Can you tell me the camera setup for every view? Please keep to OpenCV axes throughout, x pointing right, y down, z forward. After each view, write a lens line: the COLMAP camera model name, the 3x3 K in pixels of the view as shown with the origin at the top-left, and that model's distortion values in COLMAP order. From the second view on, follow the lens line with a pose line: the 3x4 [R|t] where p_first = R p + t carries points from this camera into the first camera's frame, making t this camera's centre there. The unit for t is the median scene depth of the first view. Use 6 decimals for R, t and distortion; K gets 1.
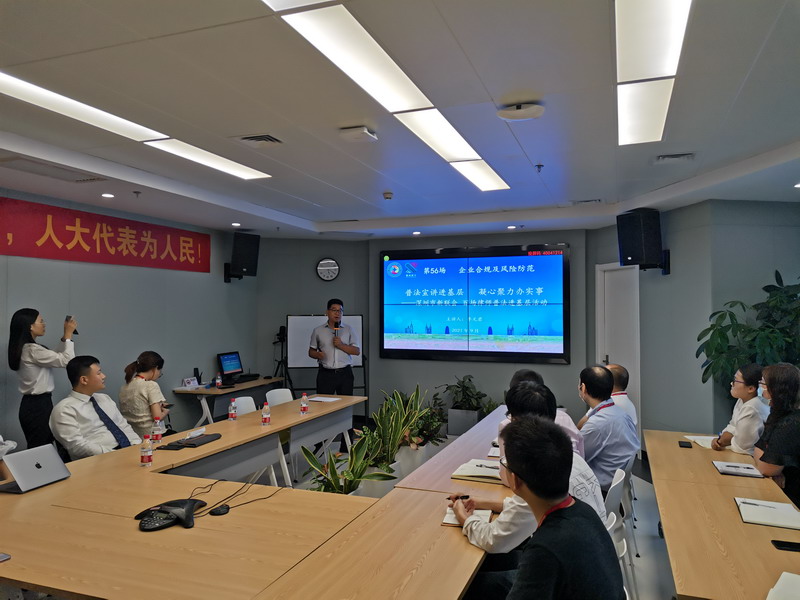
lens RADIAL K [[604.3, 0, 398.3], [0, 604.3, 295.3], [0, 0, 1]] dist [0.050090, 0.000354]
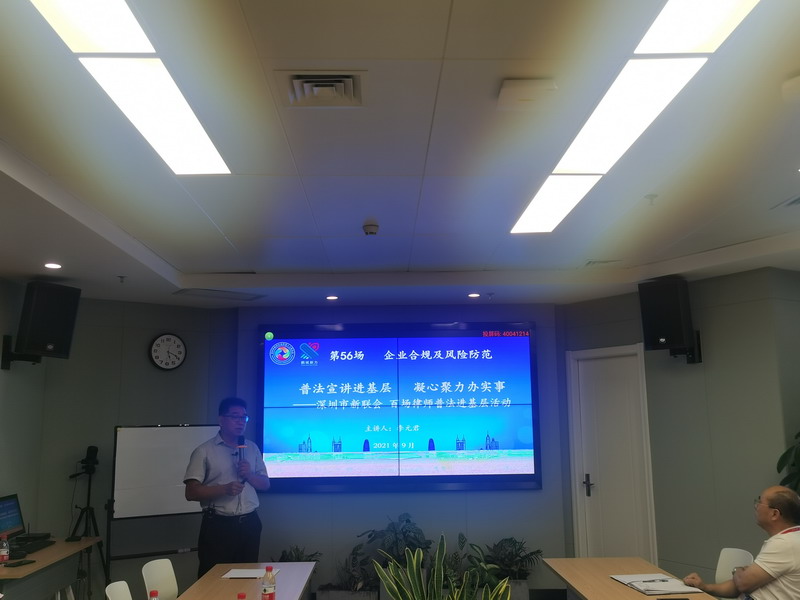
lens RADIAL K [[772.3, 0, 401.1], [0, 772.3, 305.8], [0, 0, 1]] dist [0.030680, 0.000000]
pose [[0.926978, 0.043281, 0.372611, -0.211871], [0.003779, 0.992194, -0.124649, 0.011493], [-0.375098, 0.116955, 0.919578, 0.190024]]
